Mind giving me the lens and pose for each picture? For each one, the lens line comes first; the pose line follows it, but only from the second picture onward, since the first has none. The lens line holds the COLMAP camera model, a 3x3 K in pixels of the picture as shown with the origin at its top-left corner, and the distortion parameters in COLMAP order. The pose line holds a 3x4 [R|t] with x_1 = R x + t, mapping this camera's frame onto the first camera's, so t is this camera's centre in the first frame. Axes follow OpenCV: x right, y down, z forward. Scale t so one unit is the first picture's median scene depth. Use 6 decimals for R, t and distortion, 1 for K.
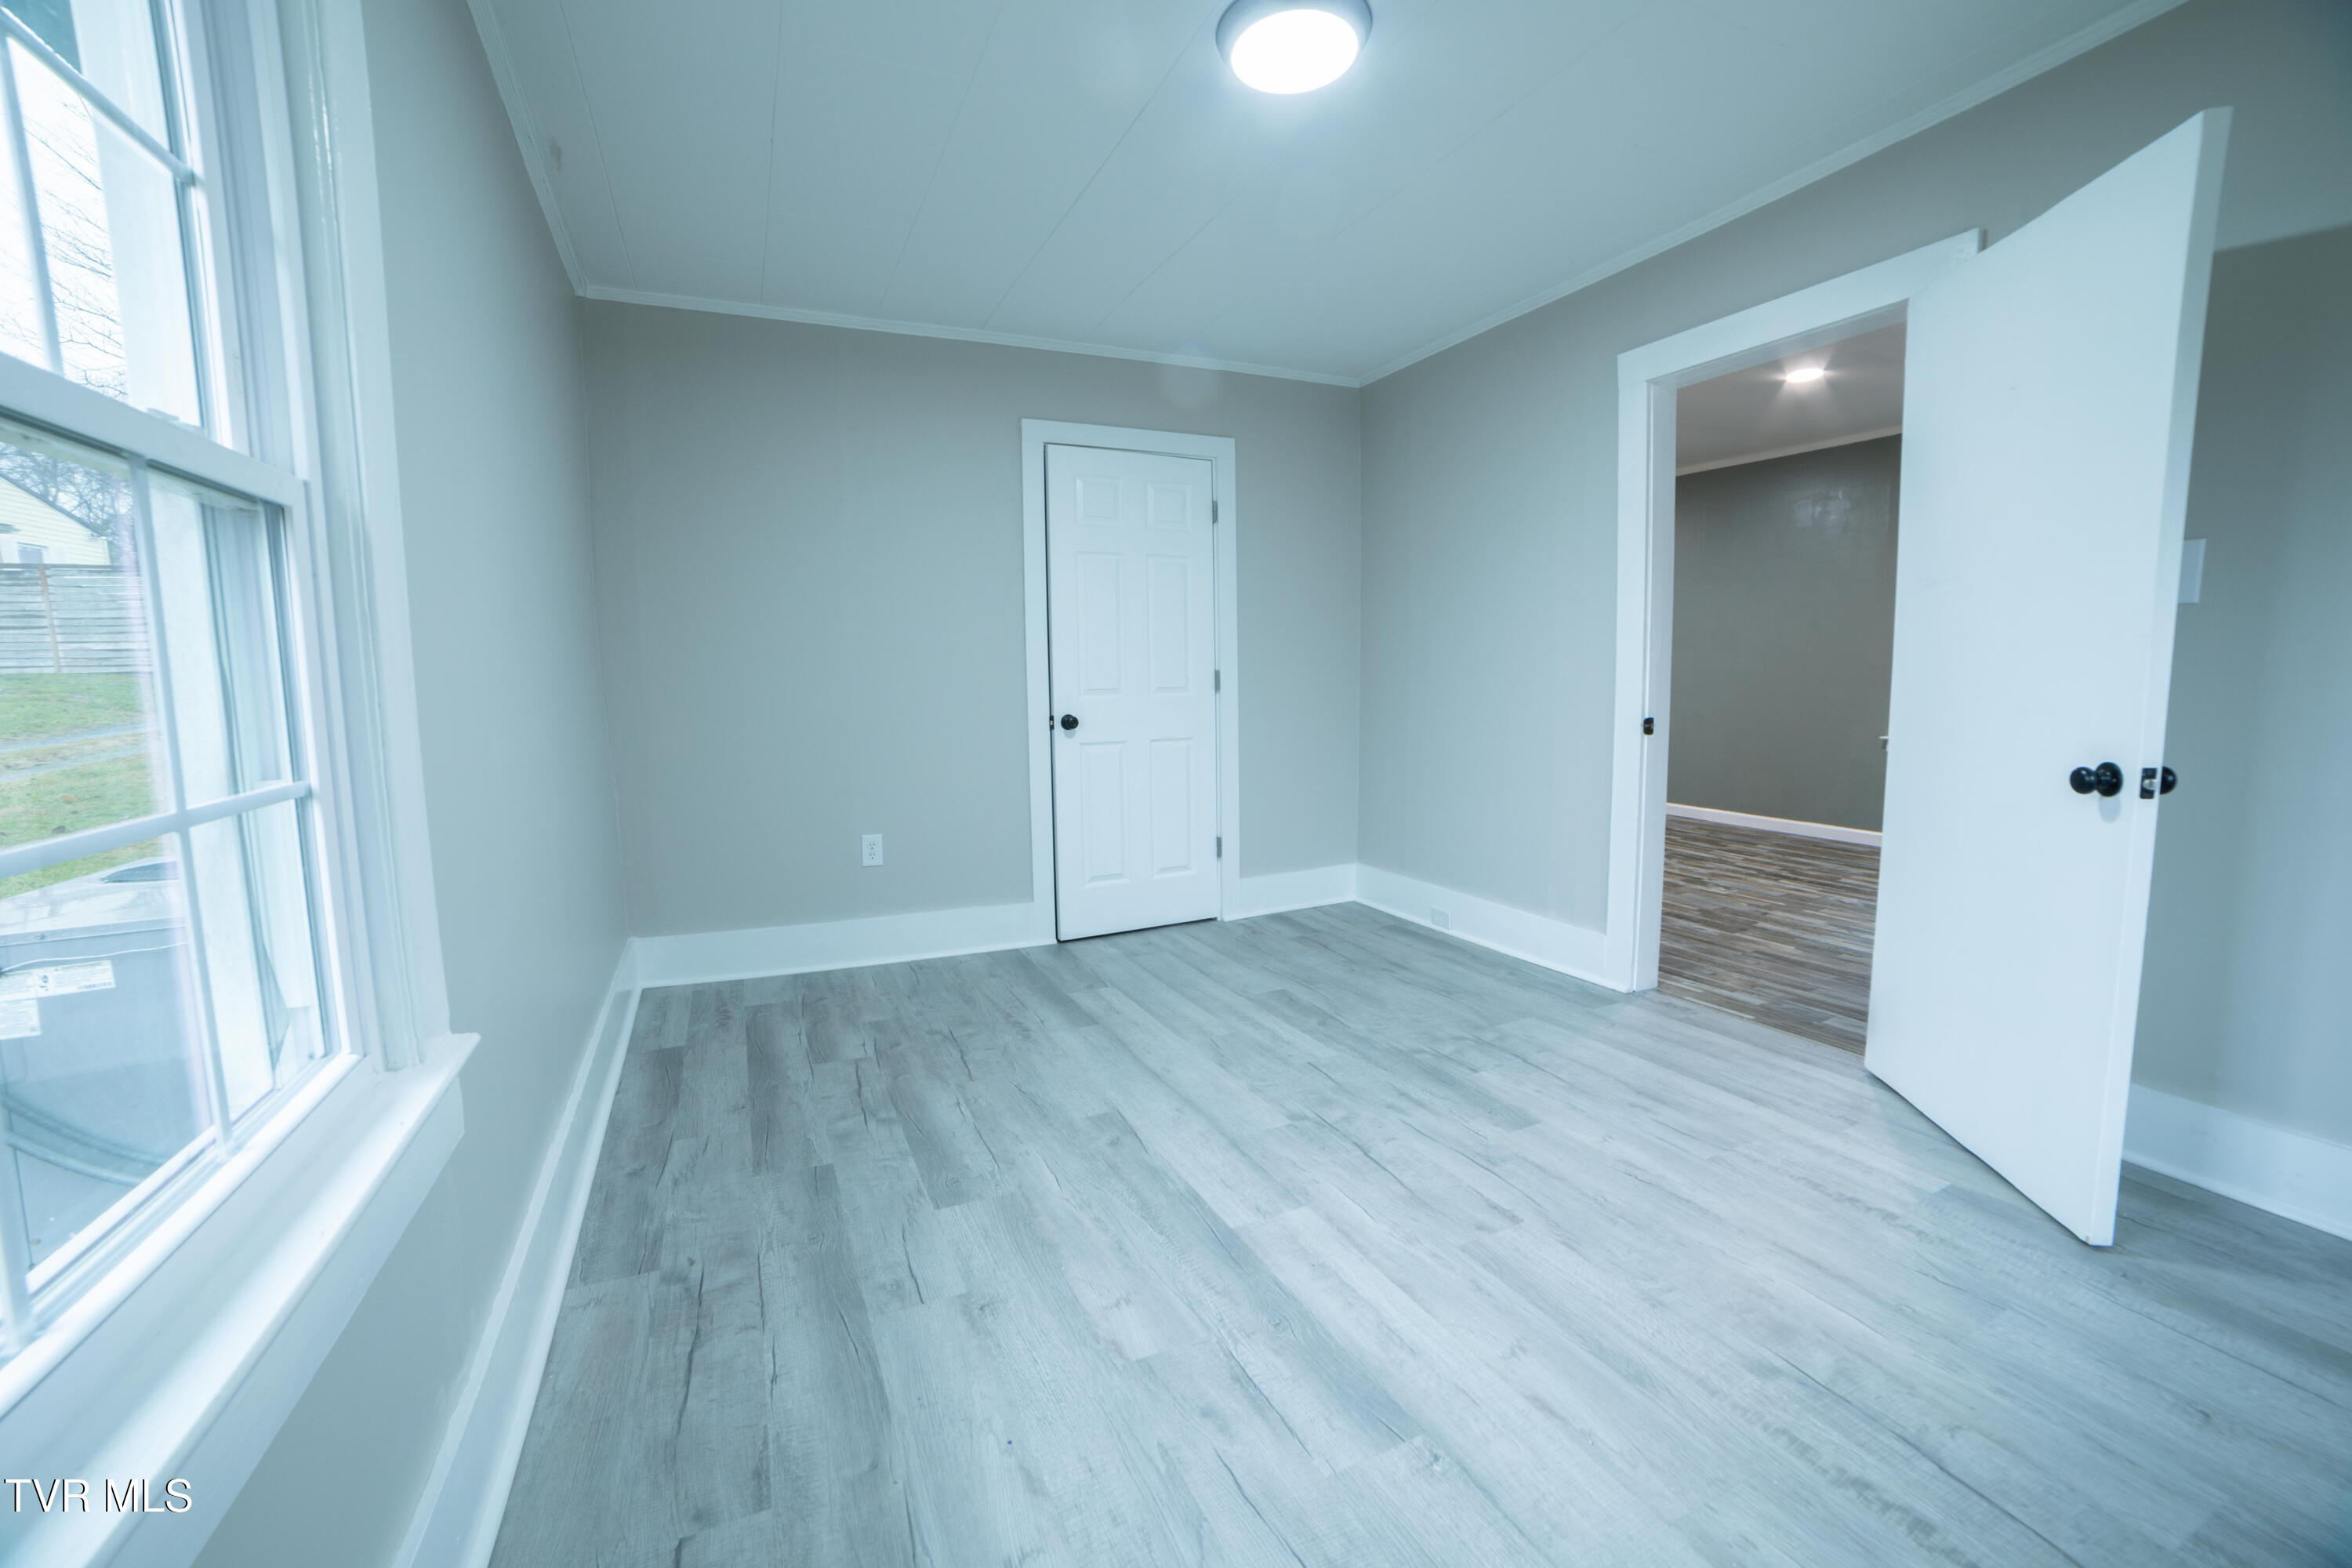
lens RADIAL K [[971.6, 0, 1203.4], [0, 971.6, 772.0], [0, 0, 1]] dist [-0.111915, 0.043122]
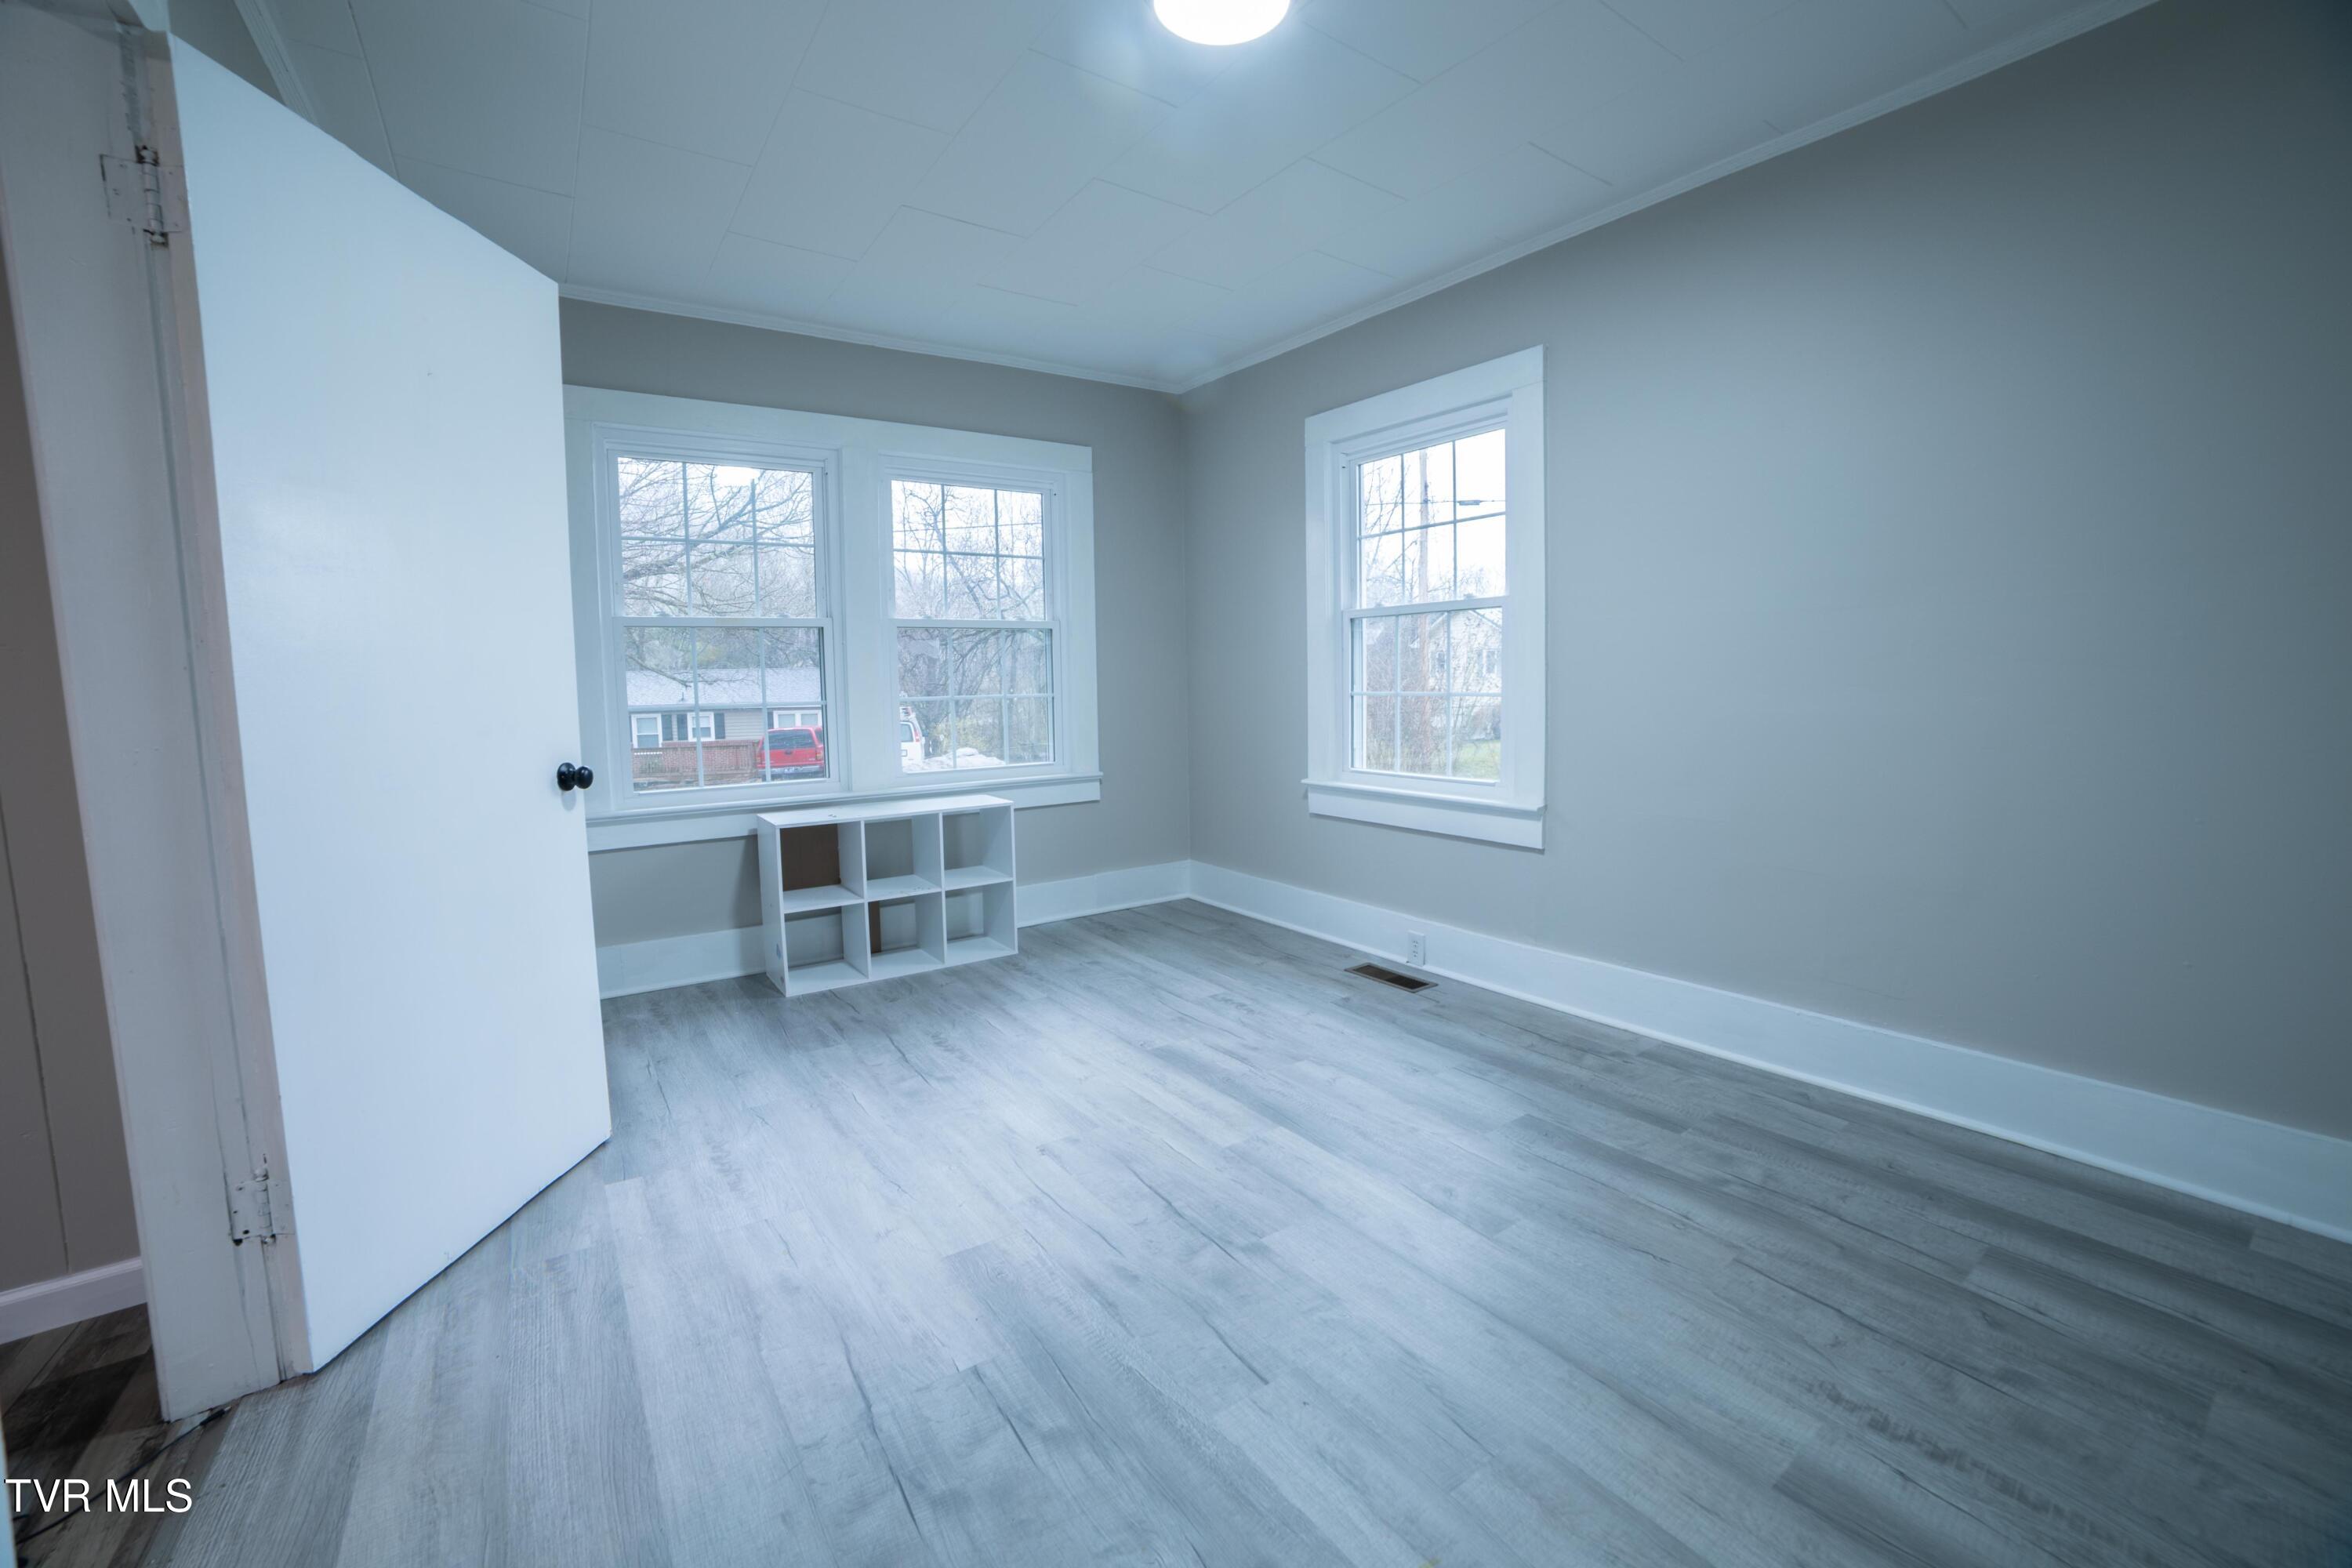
lens RADIAL K [[971.6, 0, 1203.4], [0, 971.6, 772.0], [0, 0, 1]] dist [-0.111915, 0.043122]
pose [[-0.984109, 0.046929, -0.171254, 0.279867], [0.010662, 0.978320, 0.206823, -0.193413], [0.177247, 0.201710, -0.963274, 1.831378]]
